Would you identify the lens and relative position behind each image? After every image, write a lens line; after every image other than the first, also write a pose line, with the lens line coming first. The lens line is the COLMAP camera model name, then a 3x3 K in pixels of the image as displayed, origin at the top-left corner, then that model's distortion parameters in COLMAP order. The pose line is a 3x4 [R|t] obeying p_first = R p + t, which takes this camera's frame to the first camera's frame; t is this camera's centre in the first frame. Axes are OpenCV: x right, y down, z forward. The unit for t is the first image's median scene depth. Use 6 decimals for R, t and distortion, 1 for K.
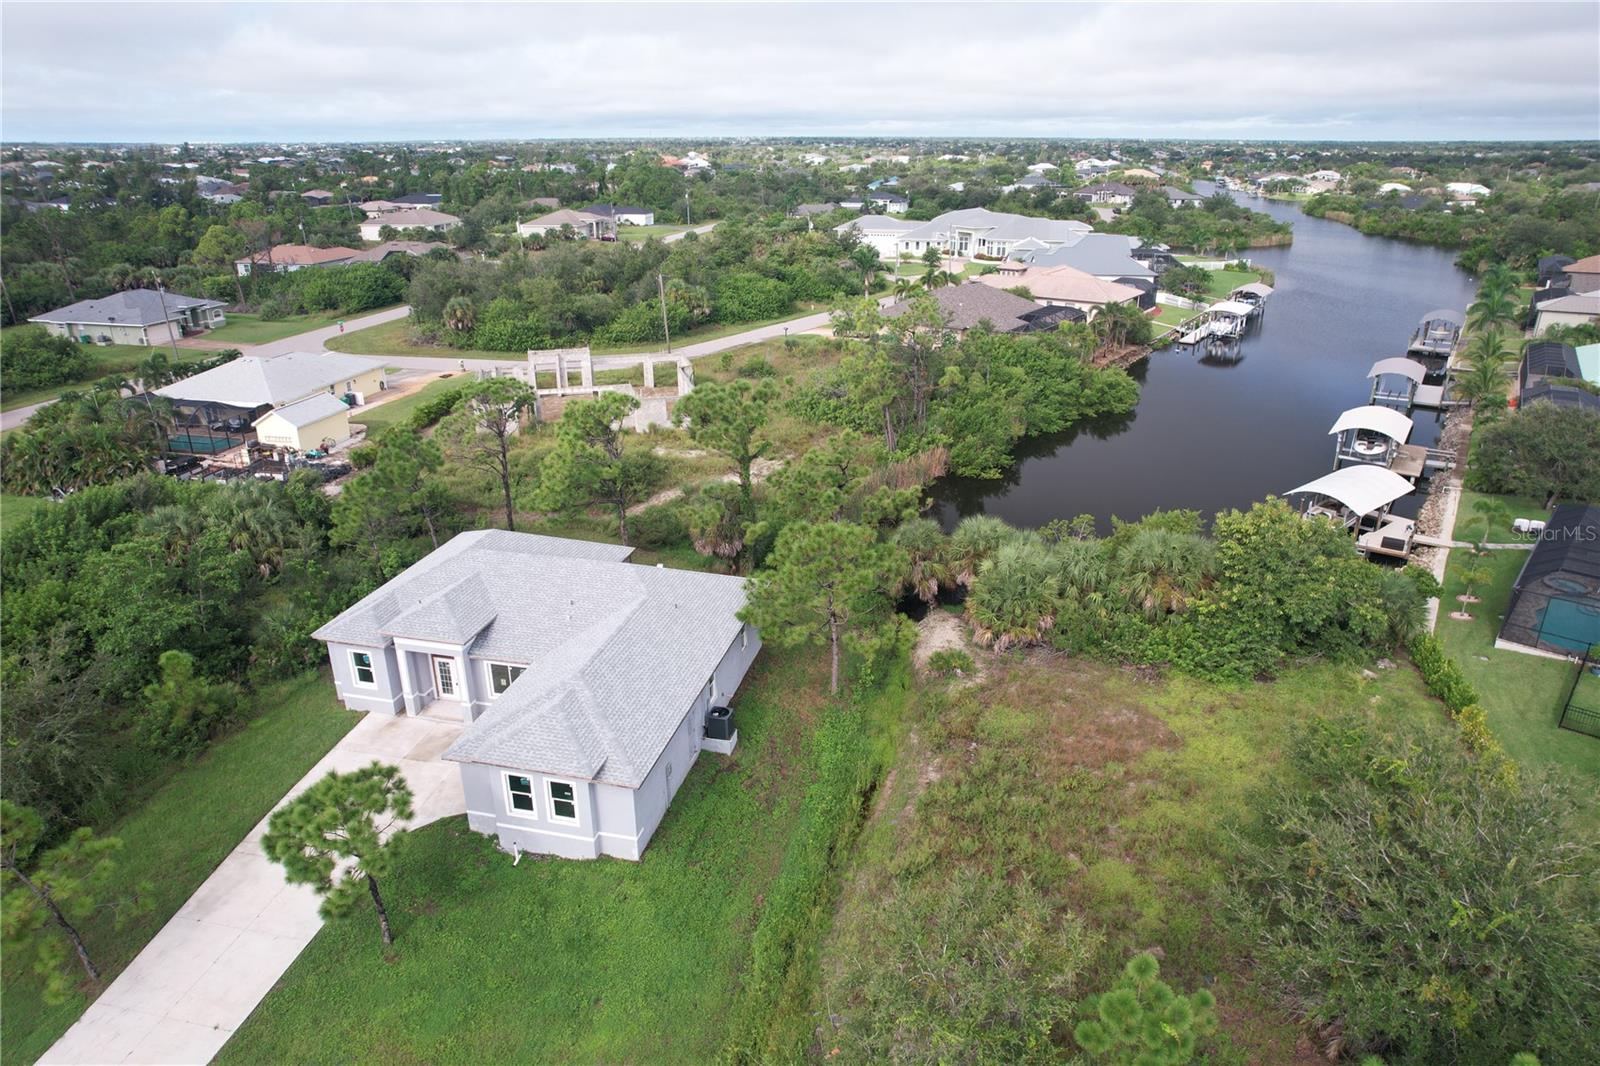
lens RADIAL K [[1025.2, 0, 809.8], [0, 1025.2, 531.7], [0, 0, 1]] dist [-0.051356, 0.022732]
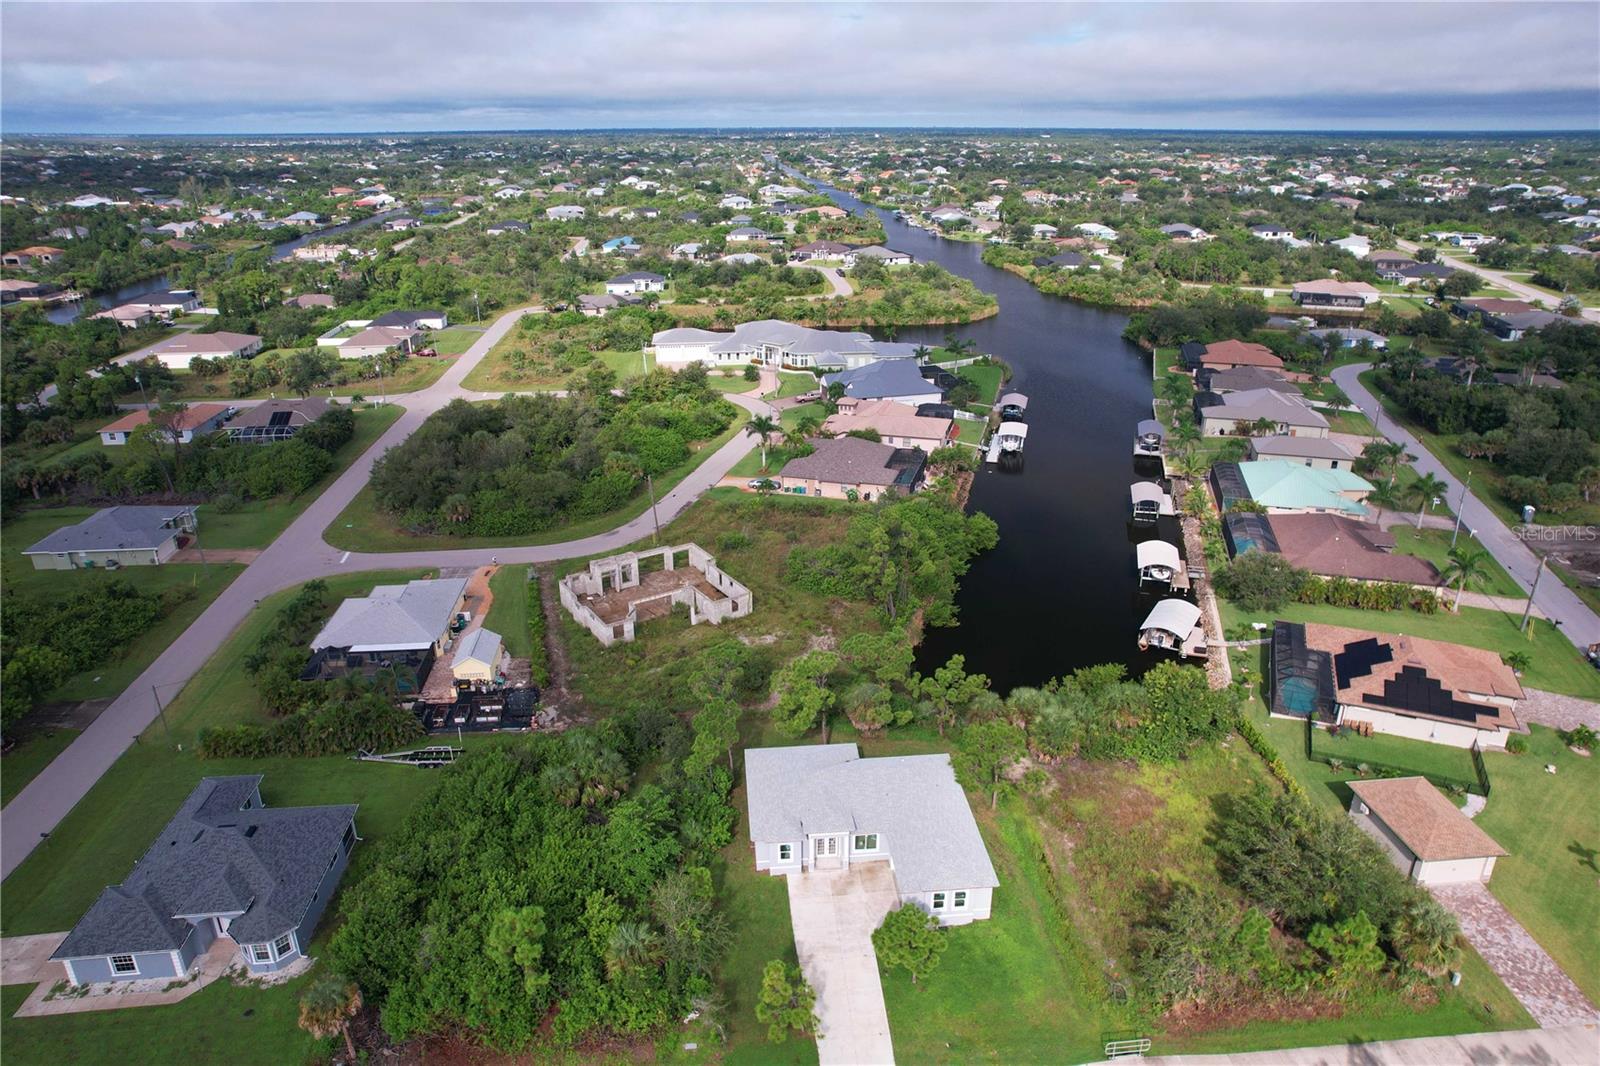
lens RADIAL K [[1025.2, 0, 801.2], [0, 1025.2, 525.9], [0, 0, 1]] dist [-0.051356, 0.022732]
pose [[0.949096, -0.122153, 0.290336, -0.690500], [0.119446, 0.992471, 0.027098, -0.393547], [-0.291460, 0.008961, 0.956541, -0.617541]]
